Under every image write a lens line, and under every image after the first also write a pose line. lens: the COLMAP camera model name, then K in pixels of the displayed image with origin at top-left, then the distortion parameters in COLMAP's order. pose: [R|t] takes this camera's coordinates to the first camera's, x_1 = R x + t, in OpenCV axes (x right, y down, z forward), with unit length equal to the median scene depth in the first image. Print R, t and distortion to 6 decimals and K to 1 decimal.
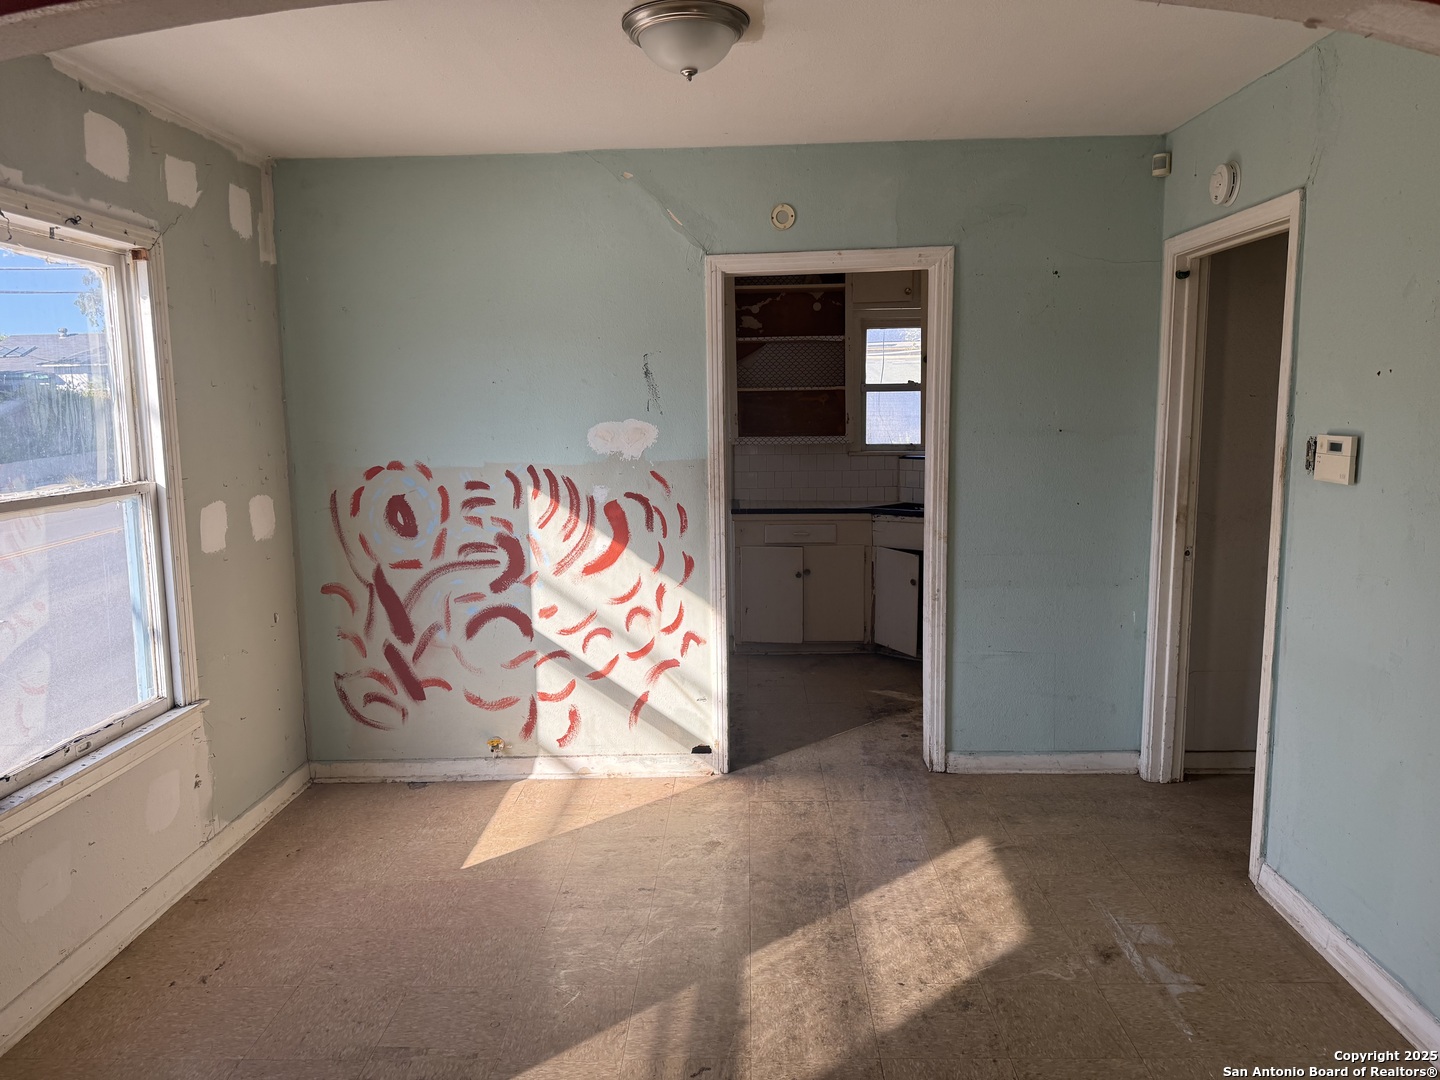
lens RADIAL K [[995.9, 0, 718.9], [0, 995.9, 544.4], [0, 0, 1]] dist [0.130204, -0.189452]
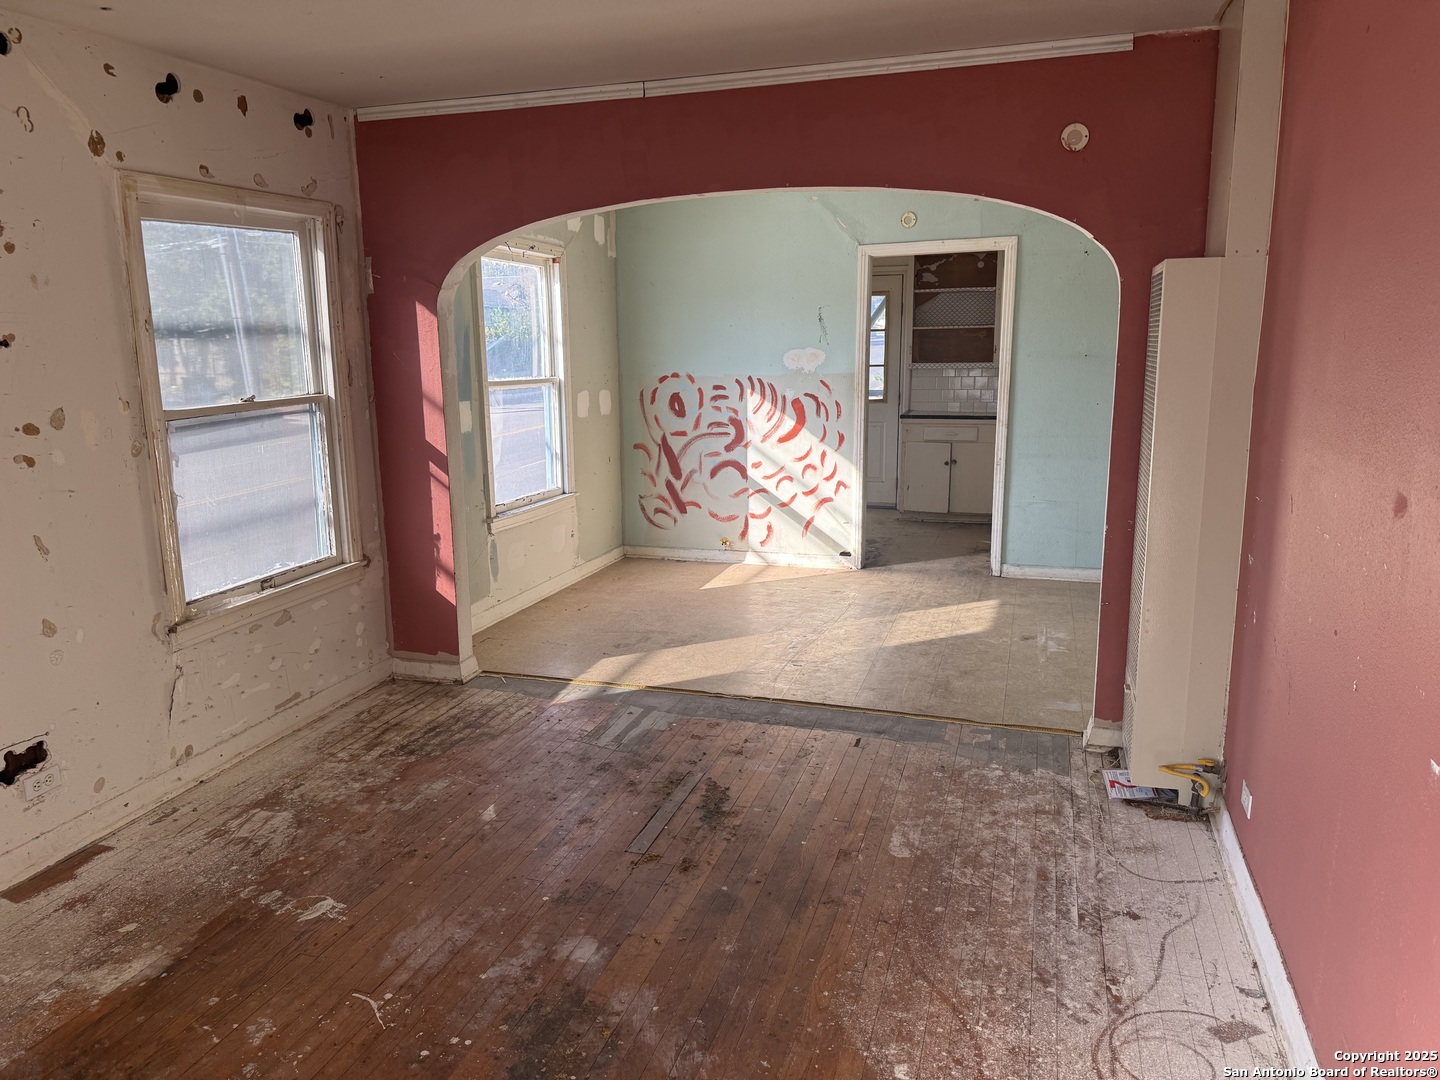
lens RADIAL K [[1000.9, 0, 720.0], [0, 1000.9, 540.0], [0, 0, 1]] dist [0.216687, -0.198587]
pose [[0.960611, 0.058194, -0.271734, 0.236852], [-0.043734, 0.997301, 0.058976, 0.097290], [0.274433, -0.044769, 0.960564, -0.646998]]
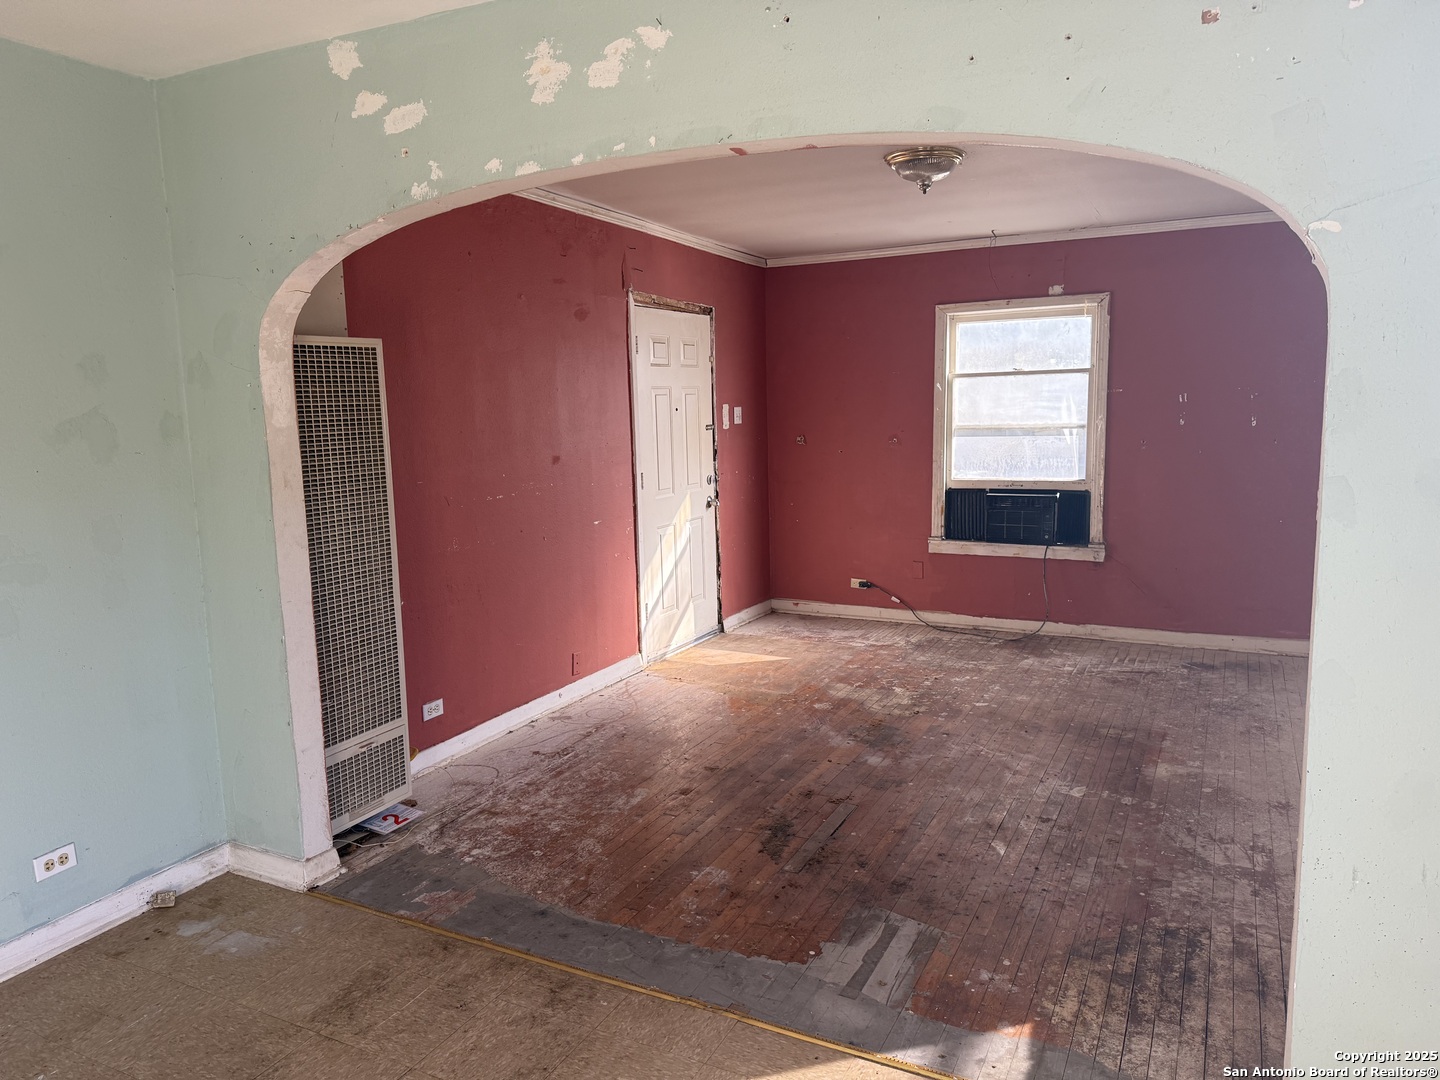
lens RADIAL K [[1000.9, 0, 720.0], [0, 1000.9, 540.0], [0, 0, 1]] dist [0.216687, -0.198587]
pose [[-0.903494, -0.031754, 0.427424, -0.335143], [0.098099, 0.955458, 0.278346, -0.139224], [-0.417224, 0.293414, -0.860135, 0.932357]]
